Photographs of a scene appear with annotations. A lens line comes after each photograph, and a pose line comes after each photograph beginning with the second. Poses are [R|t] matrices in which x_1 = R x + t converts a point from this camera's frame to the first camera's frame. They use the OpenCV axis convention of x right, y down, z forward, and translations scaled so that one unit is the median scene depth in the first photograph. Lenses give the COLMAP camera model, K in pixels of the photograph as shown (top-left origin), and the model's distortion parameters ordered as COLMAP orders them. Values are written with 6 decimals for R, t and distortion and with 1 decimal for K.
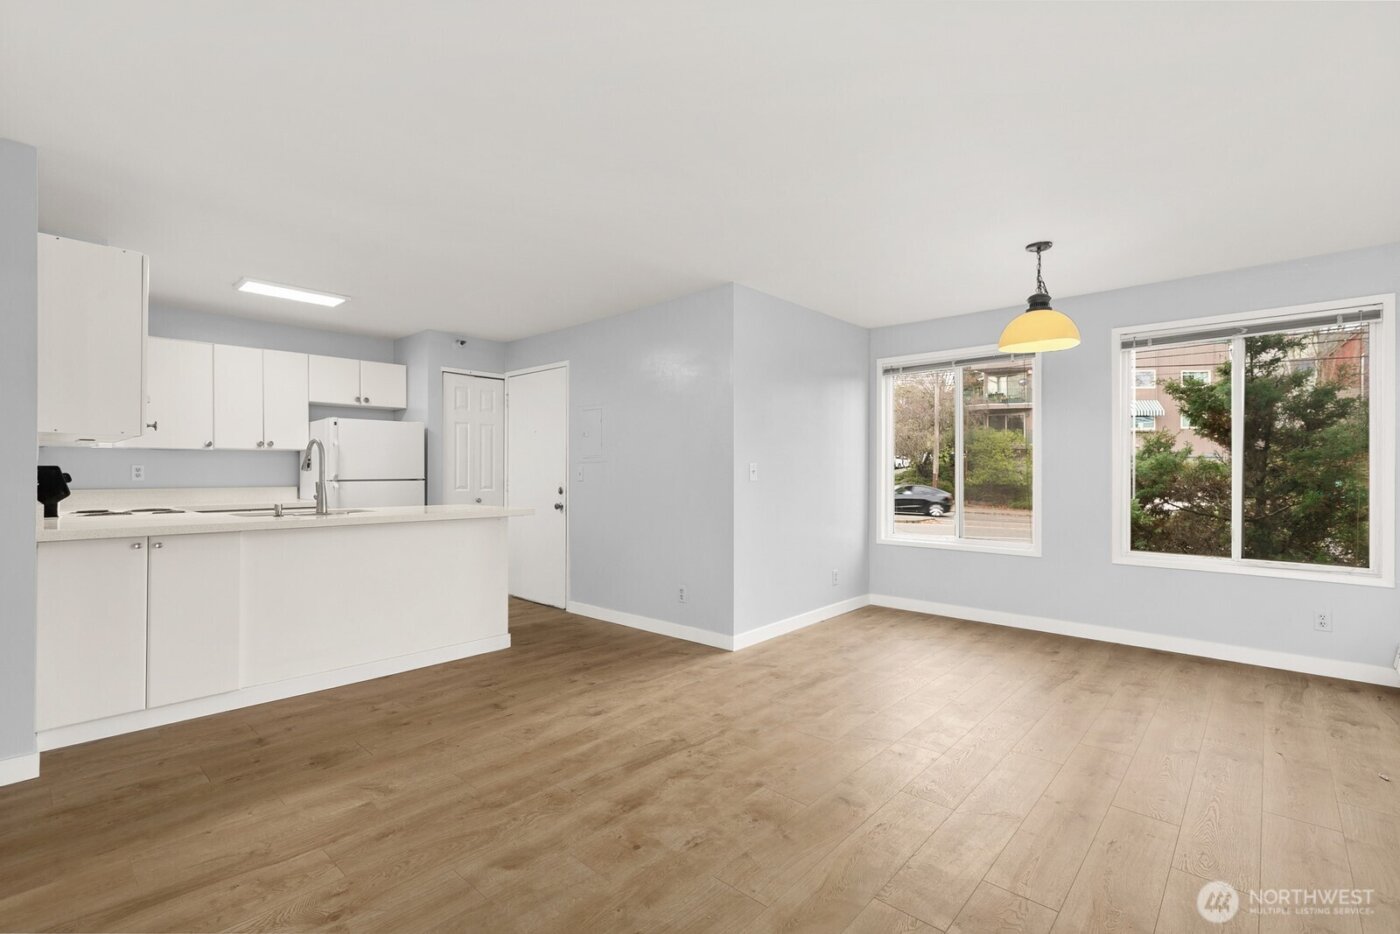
lens RADIAL K [[630.3, 0, 695.5], [0, 630.3, 469.5], [0, 0, 1]] dist [0.010575, -0.001263]
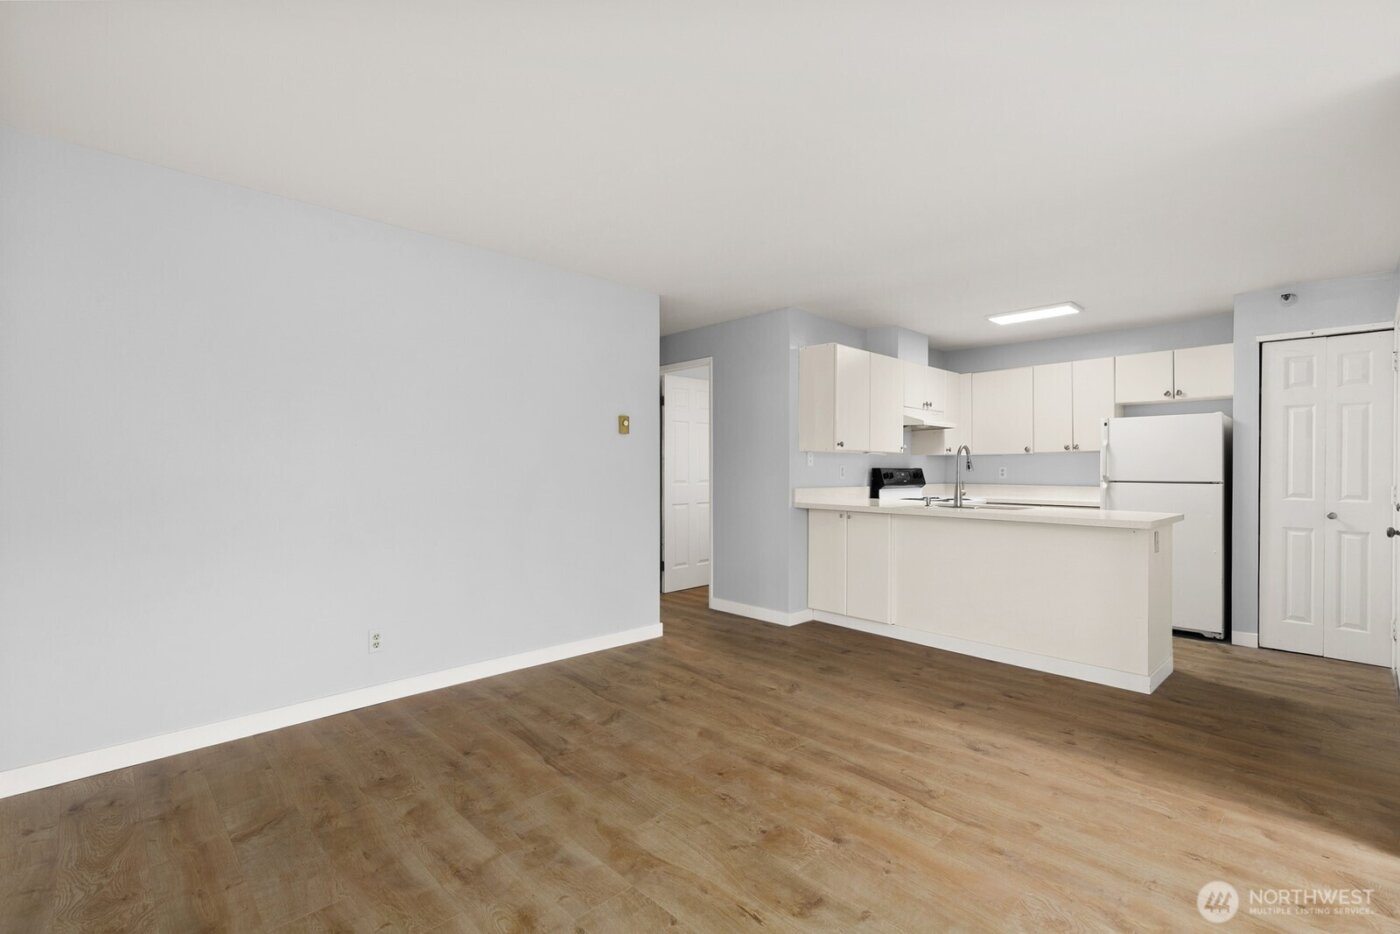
lens RADIAL K [[630.3, 0, 696.4], [0, 630.3, 468.8], [0, 0, 1]] dist [0.010575, -0.001263]
pose [[-0.061946, -0.002552, -0.998076, 0.706127], [-0.000077, 0.999997, -0.002552, 0.000372], [0.998079, -0.000081, -0.061946, 0.631896]]
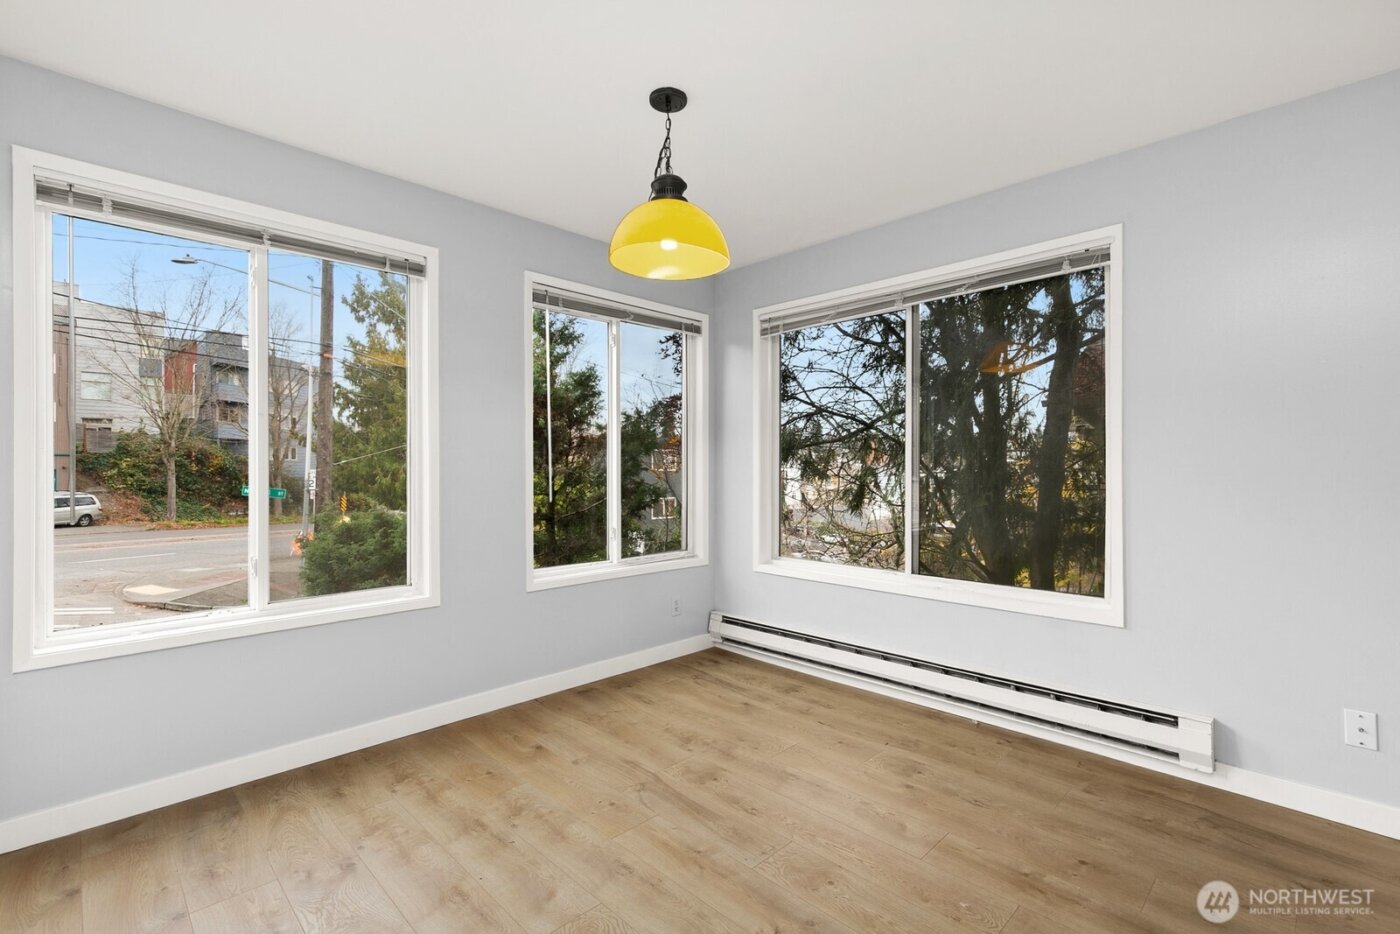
lens RADIAL K [[630.3, 0, 699.8], [0, 630.3, 470.1], [0, 0, 1]] dist [0.010575, -0.001263]
pose [[0.045976, 0.001876, 0.998941, -0.074332], [-0.002279, 0.999996, -0.001773, 0.013281], [-0.998940, -0.002195, 0.045980, 1.019225]]
